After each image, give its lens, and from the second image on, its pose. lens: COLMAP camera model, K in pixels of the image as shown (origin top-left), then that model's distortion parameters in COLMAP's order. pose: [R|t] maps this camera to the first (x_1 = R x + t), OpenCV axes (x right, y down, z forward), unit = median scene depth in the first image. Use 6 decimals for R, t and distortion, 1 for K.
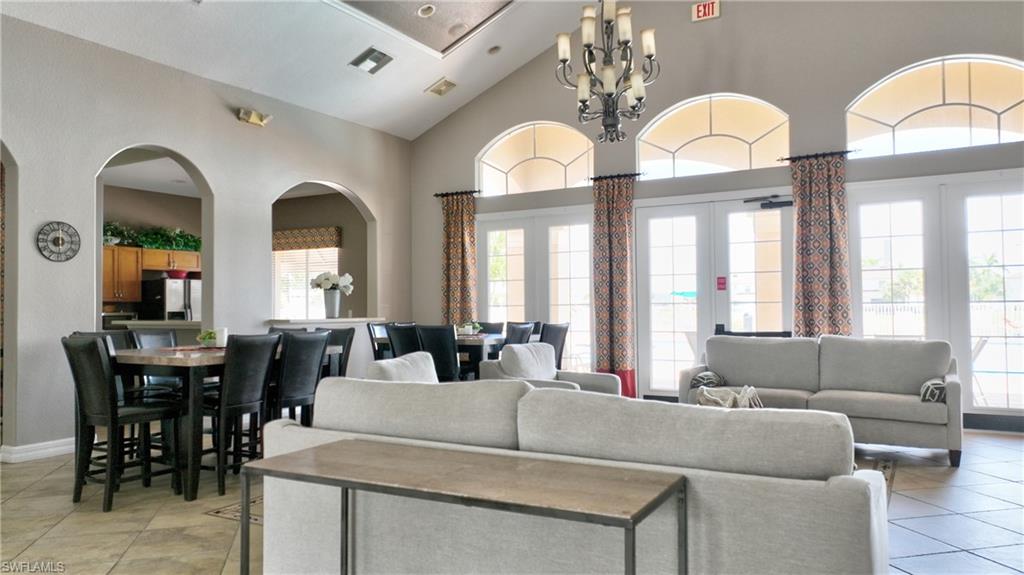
lens RADIAL K [[710.4, 0, 512.0], [0, 710.4, 287.5], [0, 0, 1]] dist [0.006498, 0.006035]
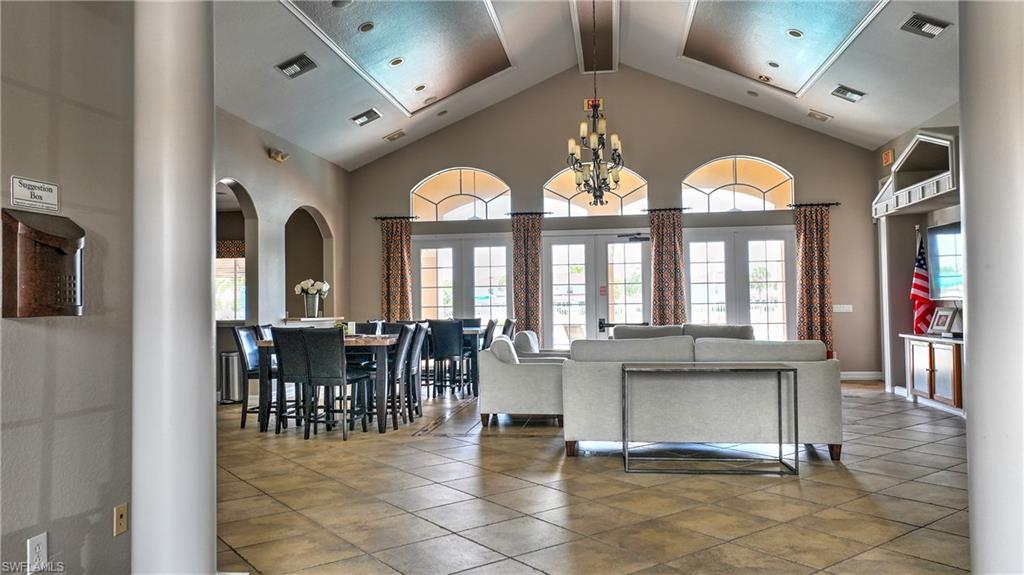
lens RADIAL K [[710.4, 0, 512.0], [0, 710.4, 287.5], [0, 0, 1]] dist [0.006498, 0.006035]
pose [[0.927556, 0.007058, 0.373617, -0.438952], [-0.005335, 0.999970, -0.005644, -0.003773], [-0.373645, 0.003242, 0.927566, -0.300342]]
